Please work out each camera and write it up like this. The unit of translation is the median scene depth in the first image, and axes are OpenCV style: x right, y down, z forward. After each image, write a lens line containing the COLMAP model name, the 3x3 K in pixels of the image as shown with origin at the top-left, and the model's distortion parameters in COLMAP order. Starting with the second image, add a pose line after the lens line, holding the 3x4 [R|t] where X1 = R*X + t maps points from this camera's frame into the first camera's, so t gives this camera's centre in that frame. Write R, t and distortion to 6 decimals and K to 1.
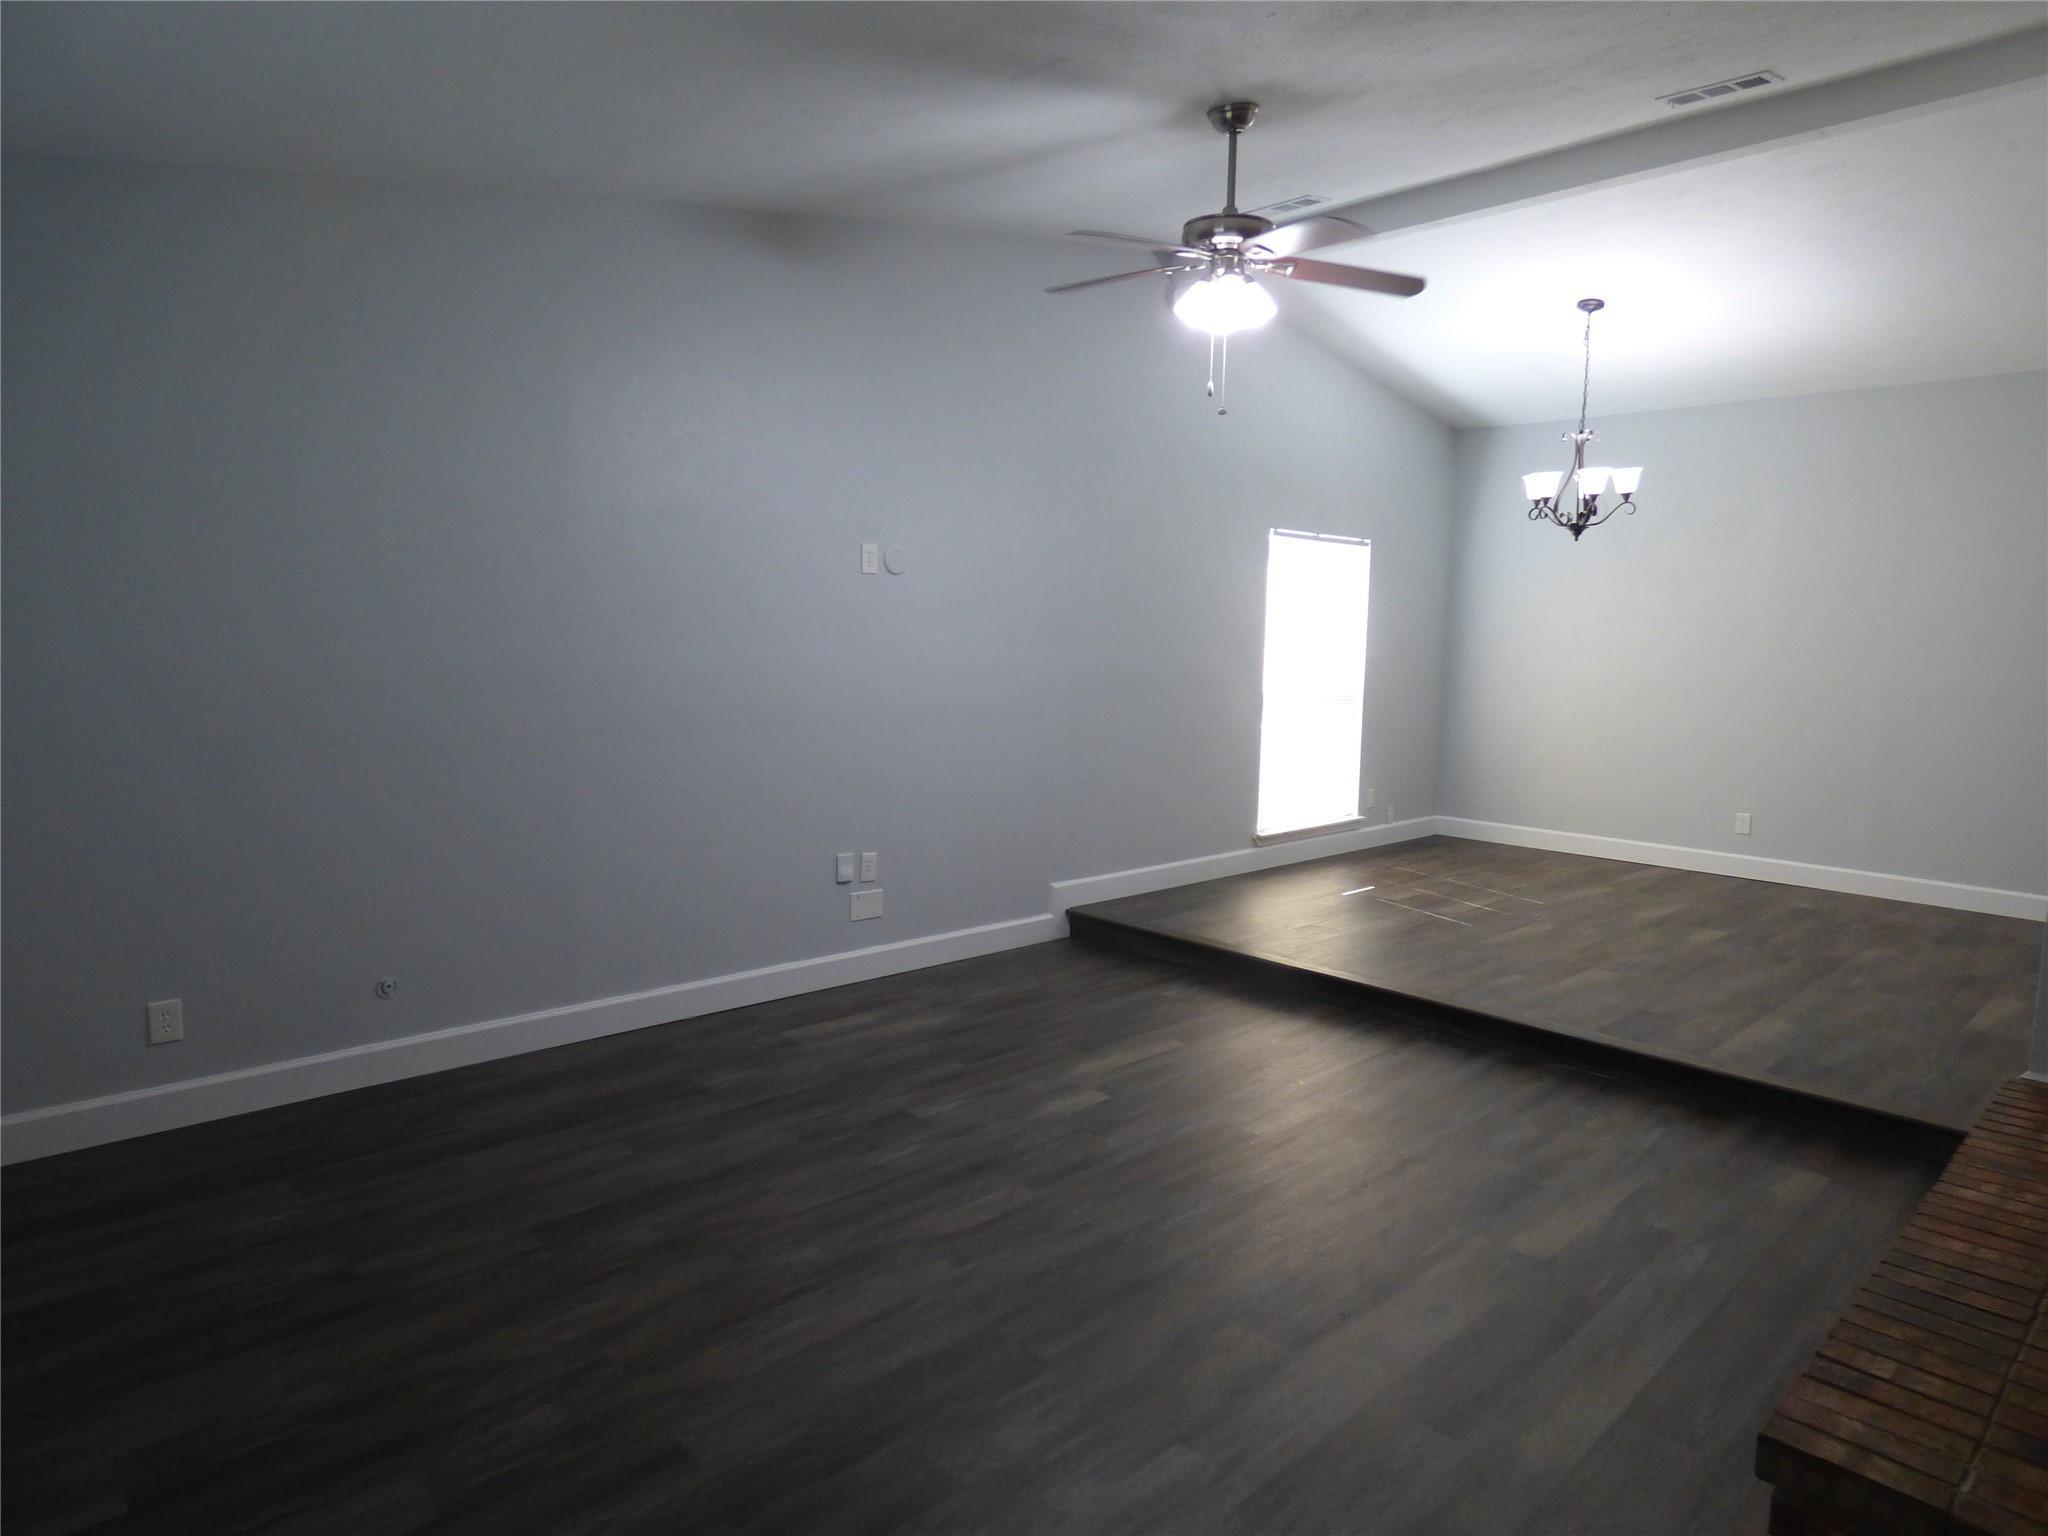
lens RADIAL K [[1228.2, 0, 1024.0], [0, 1228.2, 768.0], [0, 0, 1]] dist [-0.011740, 0.001265]
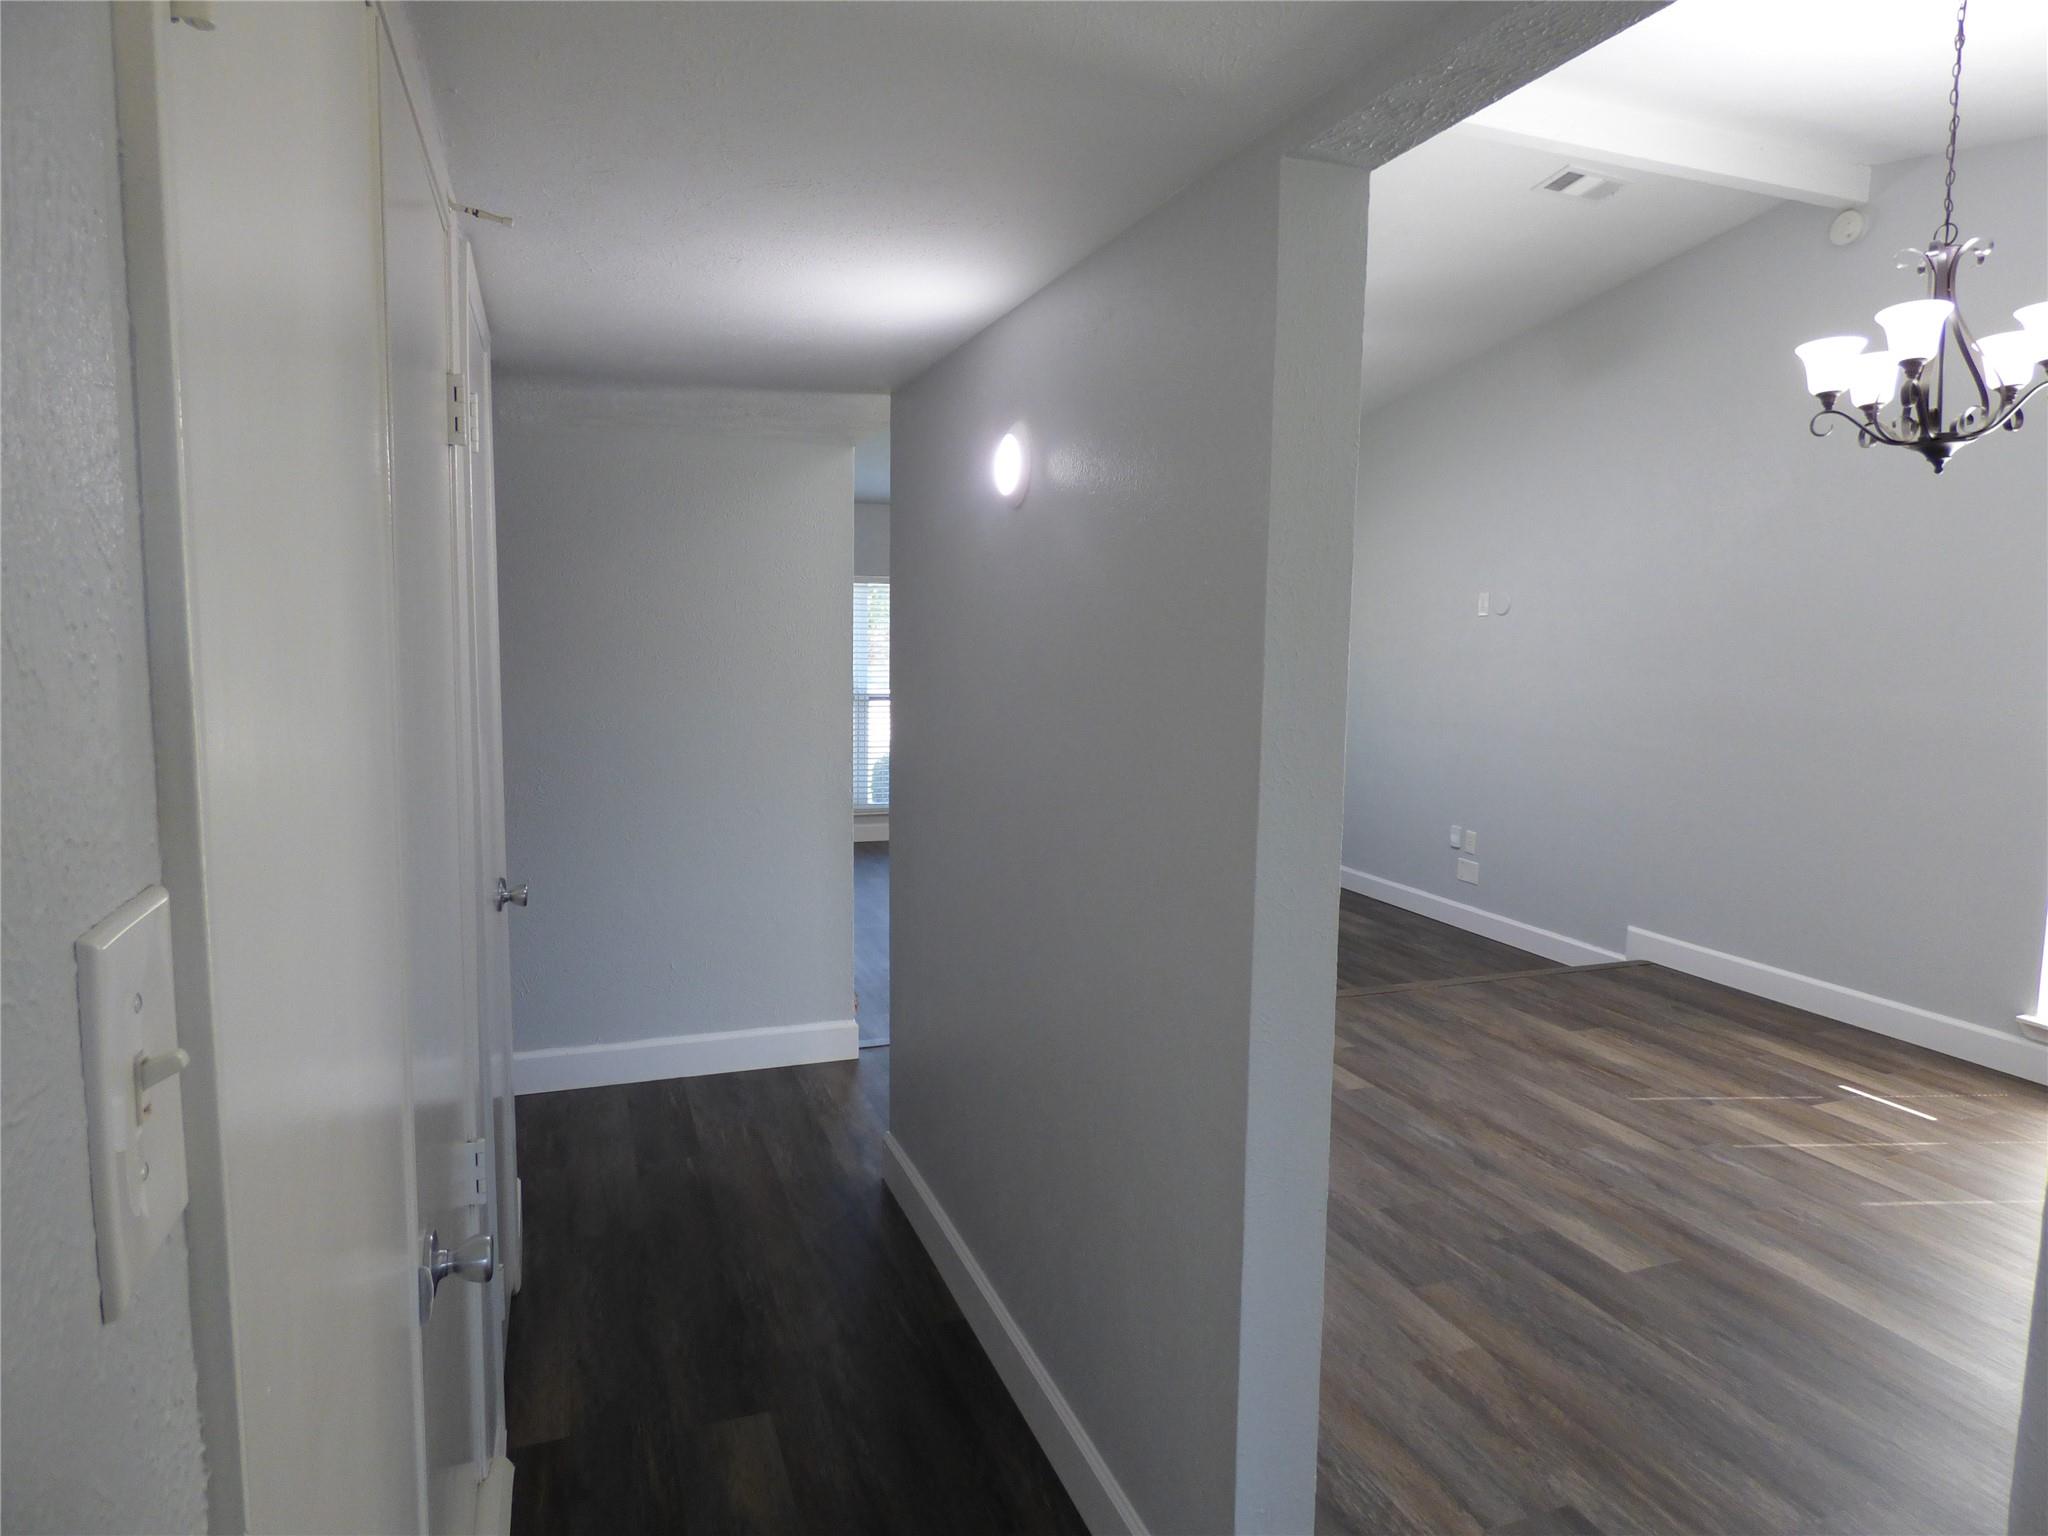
lens RADIAL K [[1228.2, 0, 1024.0], [0, 1228.2, 768.0], [0, 0, 1]] dist [-0.011740, 0.001265]
pose [[-0.392426, 0.074377, -0.916772, 1.065104], [-0.125898, 0.983000, 0.133641, -0.094403], [0.911127, 0.167864, -0.376391, 0.901191]]
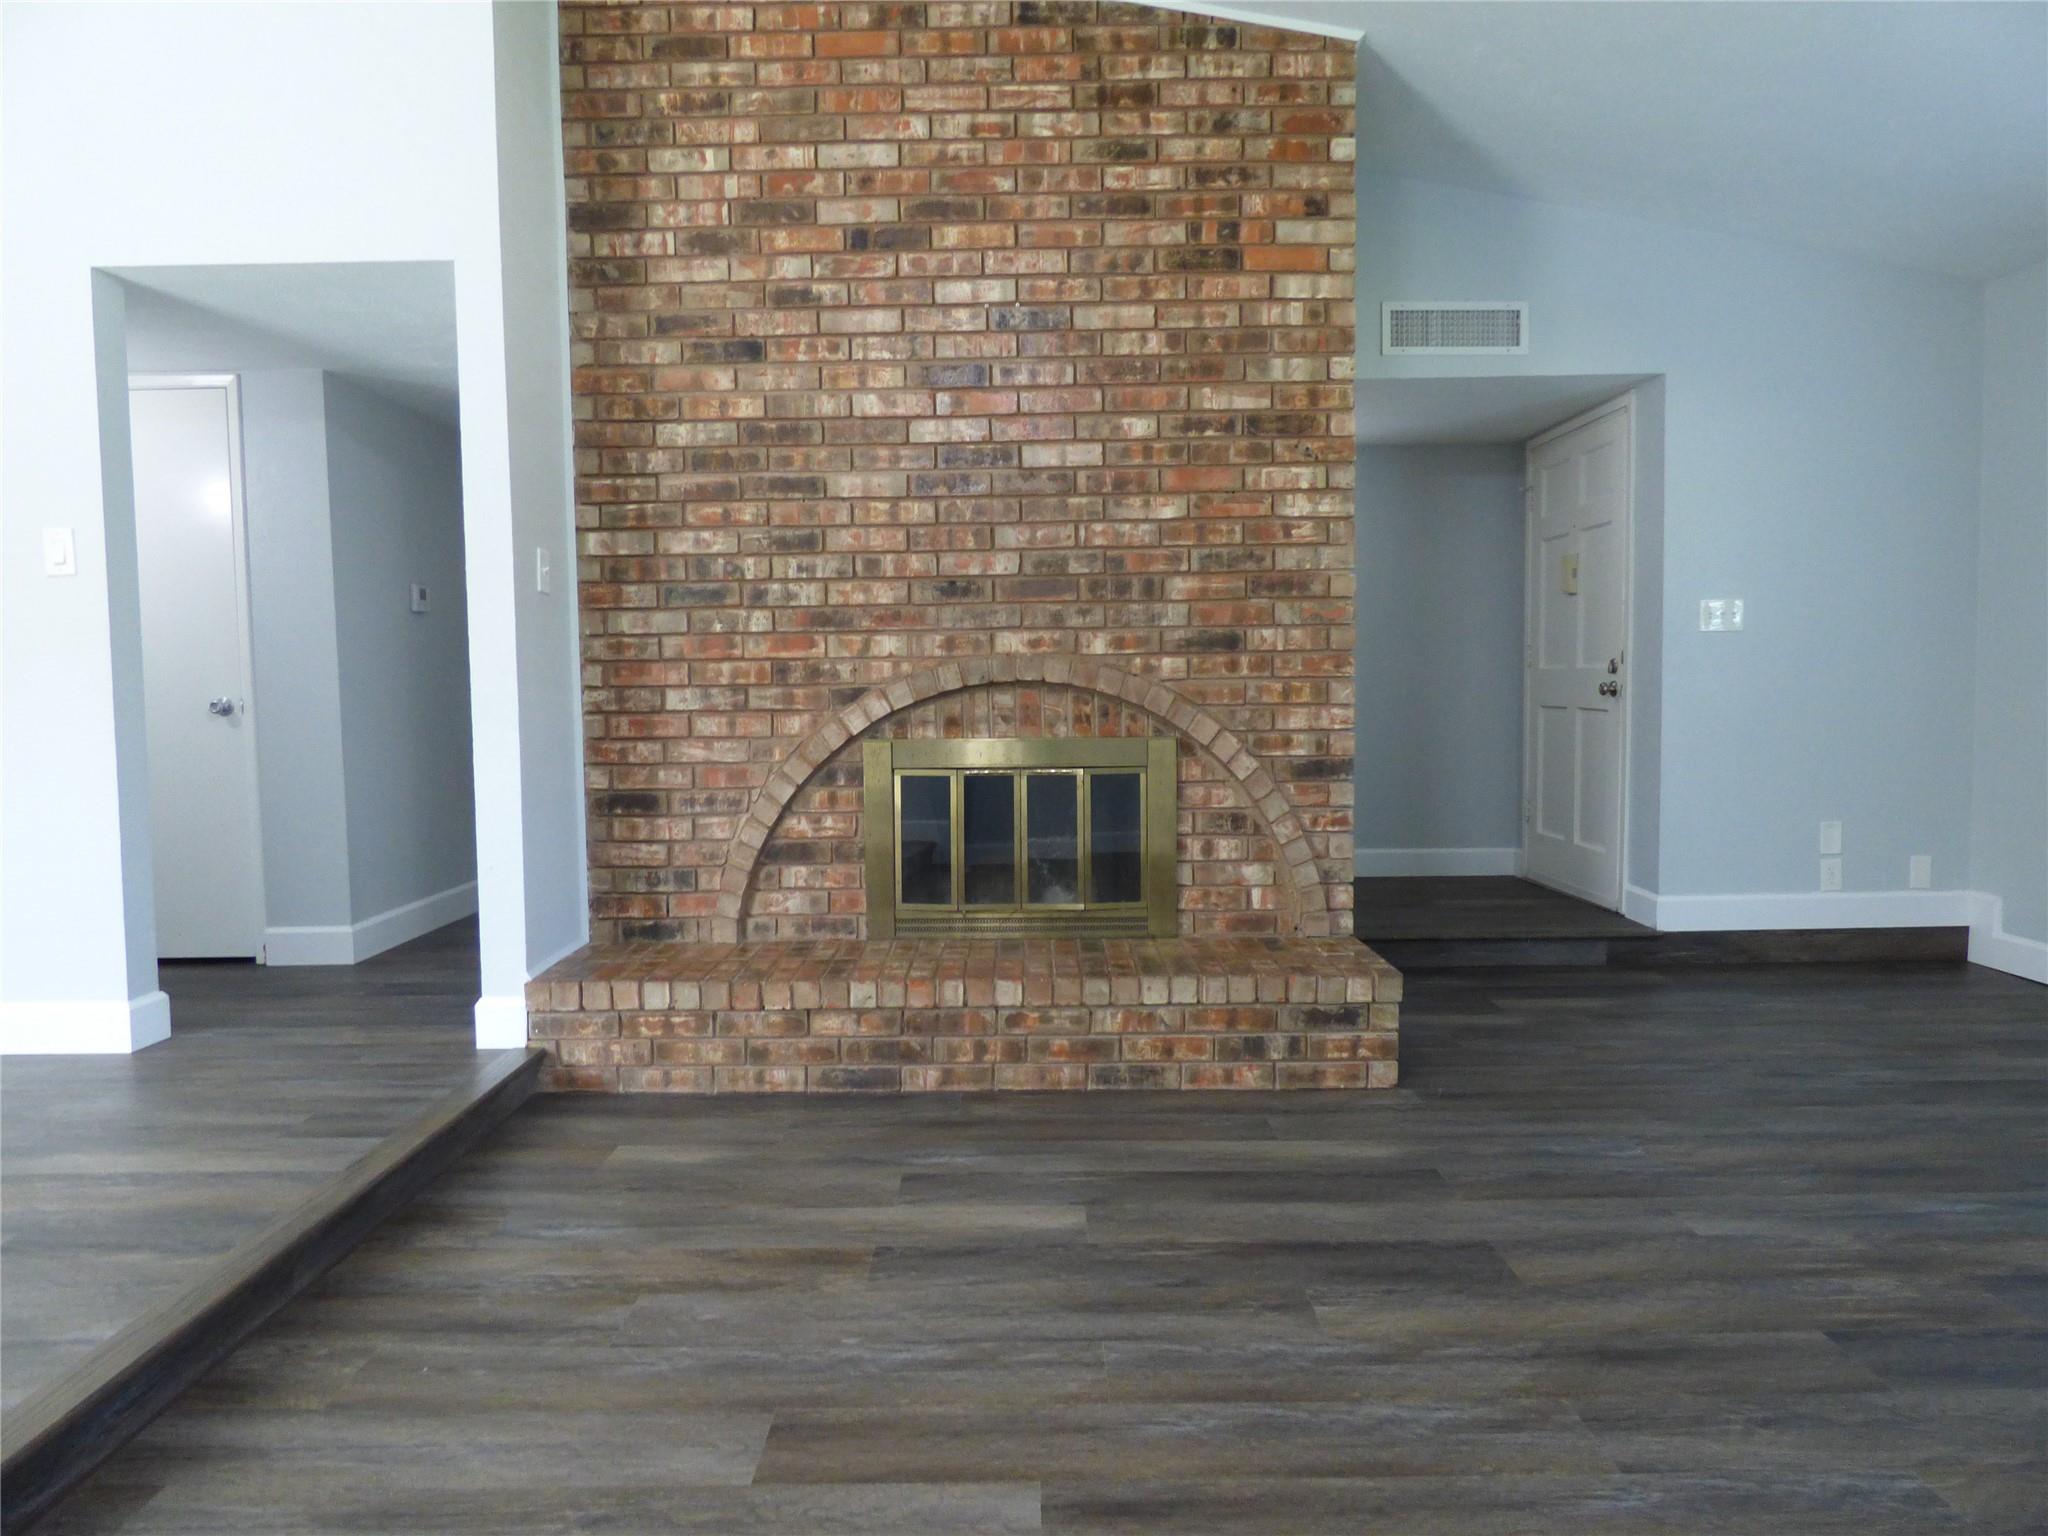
lens RADIAL K [[1228.2, 0, 1024.0], [0, 1228.2, 768.0], [0, 0, 1]] dist [-0.011740, 0.001265]
pose [[-0.727080, -0.065236, 0.683446, -0.052945], [0.071648, 0.982830, 0.170035, -0.020994], [-0.682804, 0.172597, -0.709922, 0.777722]]
